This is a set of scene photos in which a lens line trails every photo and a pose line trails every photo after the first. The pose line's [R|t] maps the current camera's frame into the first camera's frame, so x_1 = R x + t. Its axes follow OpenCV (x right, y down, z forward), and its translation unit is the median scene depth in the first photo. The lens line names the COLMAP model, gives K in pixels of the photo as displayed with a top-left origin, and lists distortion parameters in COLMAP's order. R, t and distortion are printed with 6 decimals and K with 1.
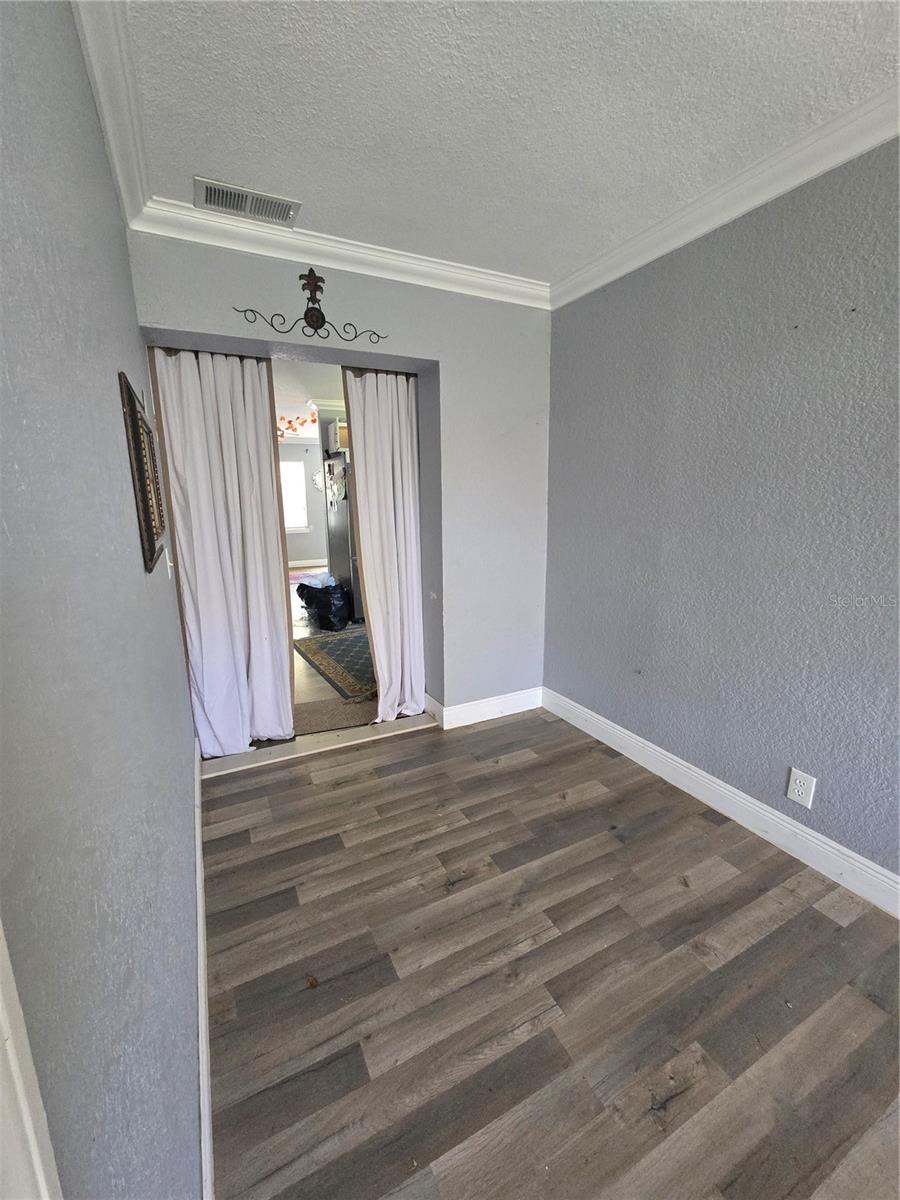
lens RADIAL K [[498.9, 0, 452.5], [0, 498.9, 592.8], [0, 0, 1]] dist [-0.002276, 0.000152]
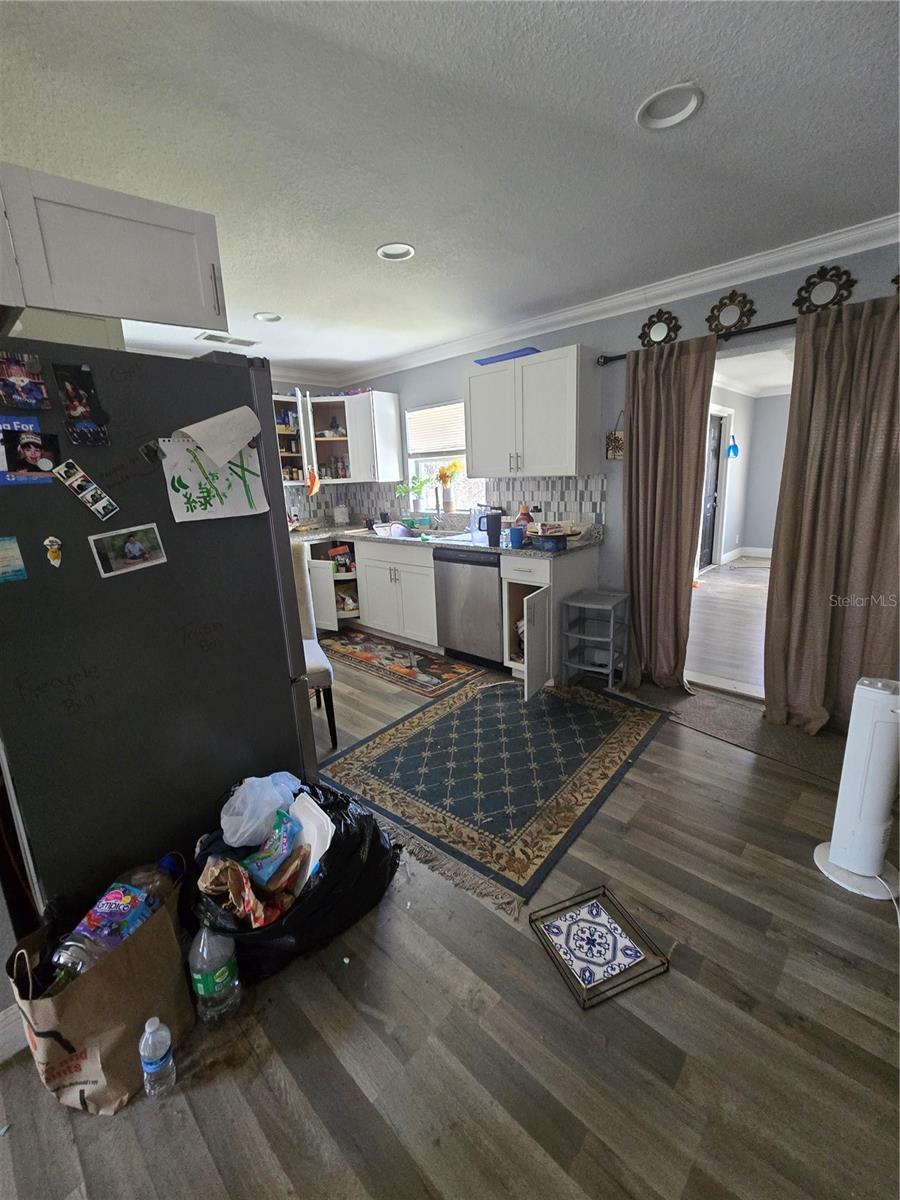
lens RADIAL K [[498.9, 0, 452.5], [0, 498.9, 592.8], [0, 0, 1]] dist [-0.002276, 0.000152]
pose [[-0.332729, -0.191271, 0.923421, -1.342951], [0.229318, 0.933410, 0.275969, -0.482642], [-0.914716, 0.303580, -0.266710, 2.418089]]
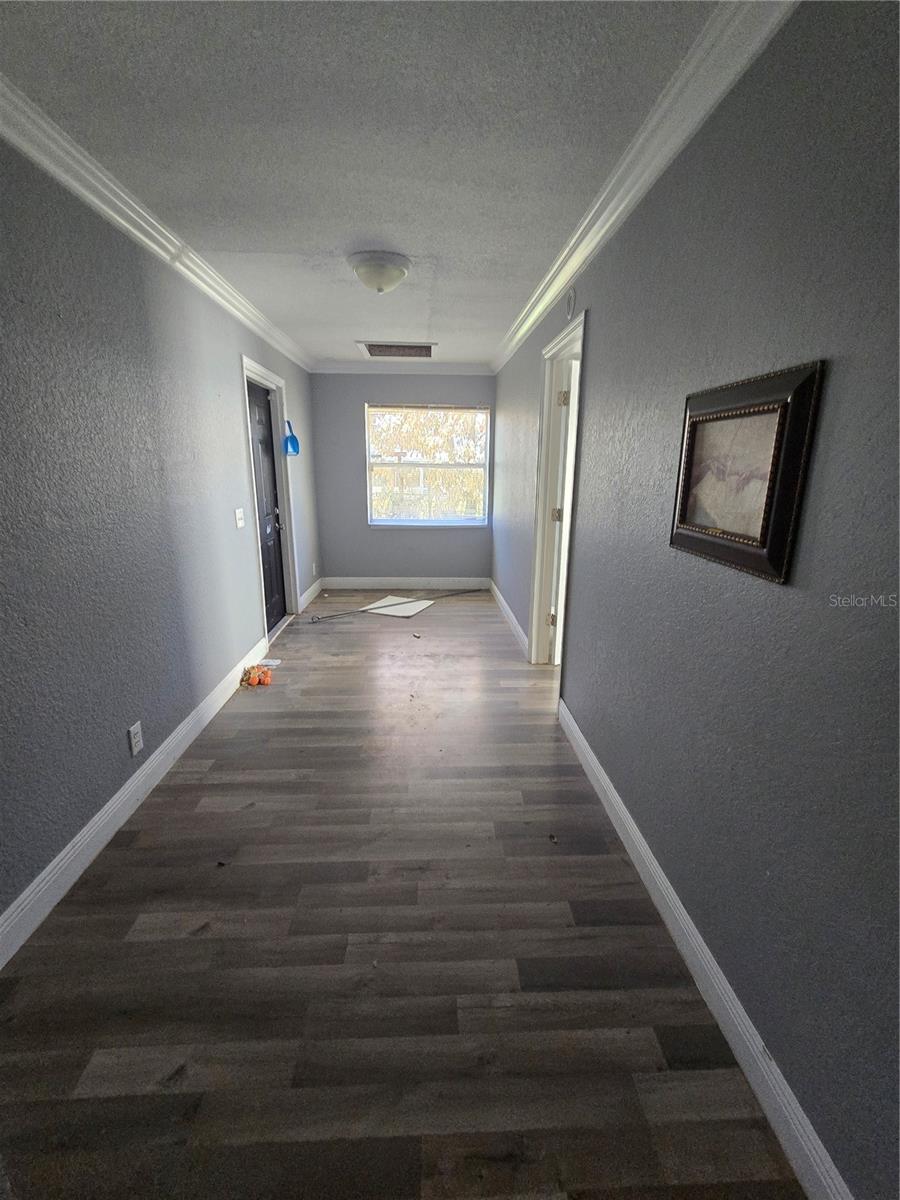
lens RADIAL K [[498.9, 0, 452.5], [0, 498.9, 592.8], [0, 0, 1]] dist [-0.002276, 0.000152]
pose [[-0.908803, -0.107198, 0.403219, -0.351404], [0.078961, 0.904775, 0.418507, -0.299453], [-0.409686, 0.412179, -0.813798, 1.339785]]
